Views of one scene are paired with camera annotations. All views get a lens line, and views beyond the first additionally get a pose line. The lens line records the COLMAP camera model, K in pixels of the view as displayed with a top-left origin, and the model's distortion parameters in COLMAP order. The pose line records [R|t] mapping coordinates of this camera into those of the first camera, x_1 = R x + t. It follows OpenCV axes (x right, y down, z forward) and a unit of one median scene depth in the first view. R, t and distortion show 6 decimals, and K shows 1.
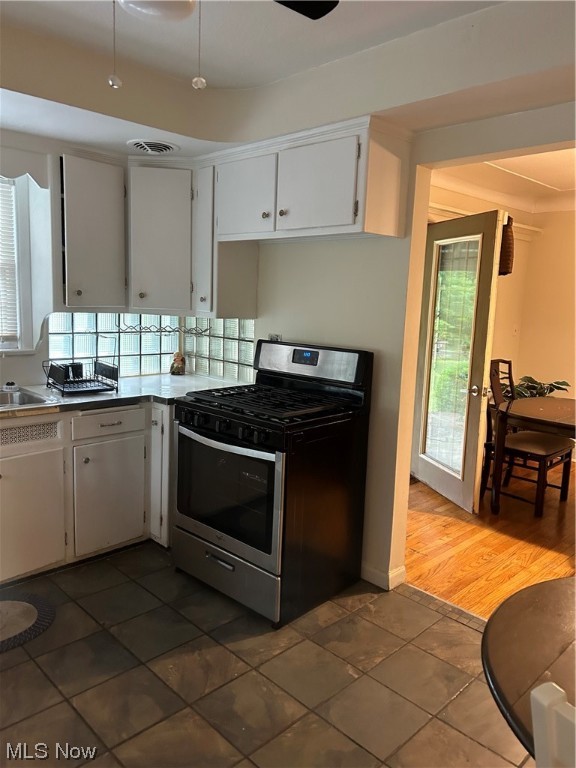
lens RADIAL K [[571.9, 0, 276.1], [0, 571.9, 385.3], [0, 0, 1]] dist [0.057148, -0.065055]
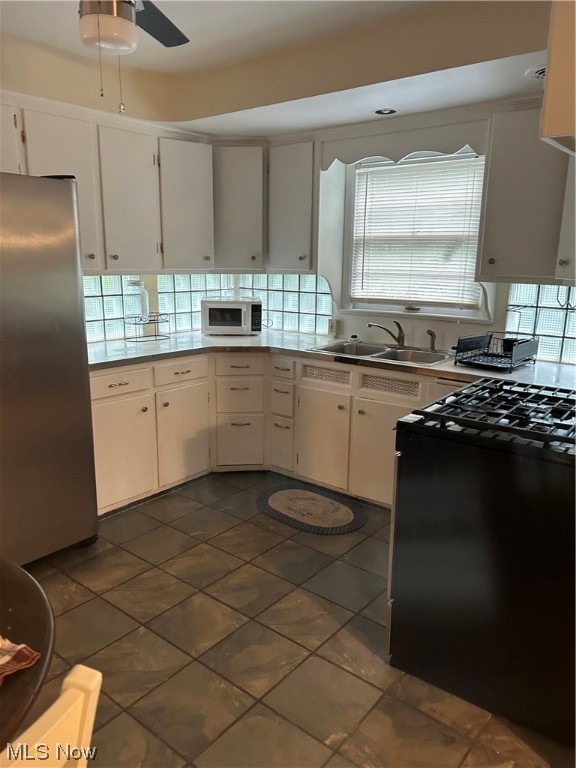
lens RADIAL K [[571.9, 0, 283.6], [0, 571.9, 389.1], [0, 0, 1]] dist [0.057148, -0.065055]
pose [[0.122030, 0.193377, -0.973506, 0.796575], [-0.166698, 0.970897, 0.171963, -0.084294], [0.978428, 0.141296, 0.150714, 0.751939]]
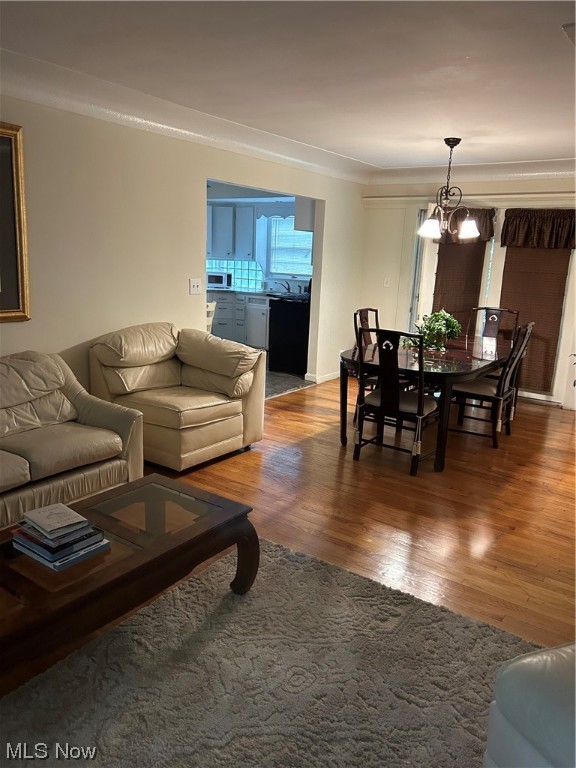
lens RADIAL K [[571.9, 0, 286.3], [0, 571.9, 386.3], [0, 0, 1]] dist [0.057148, -0.065055]
pose [[0.190117, 0.199203, -0.961340, 3.169035], [-0.192791, 0.967708, 0.162395, 0.012625], [0.962646, 0.154464, 0.222383, 0.505530]]
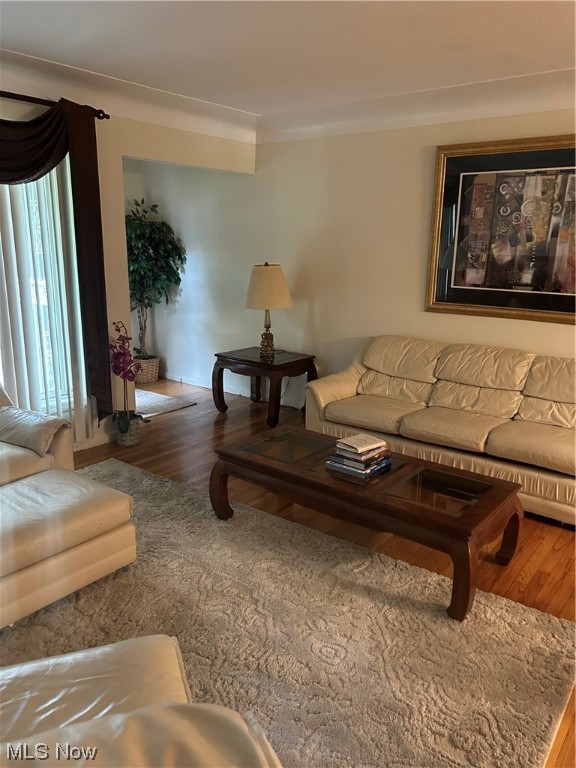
lens RADIAL K [[571.9, 0, 292.6], [0, 571.9, 387.4], [0, 0, 1]] dist [0.057148, -0.065055]
pose [[-0.986387, -0.012053, -0.163997, 2.598688], [-0.075971, 0.917898, 0.389476, -0.161155], [0.145838, 0.396633, -0.906319, 1.488765]]
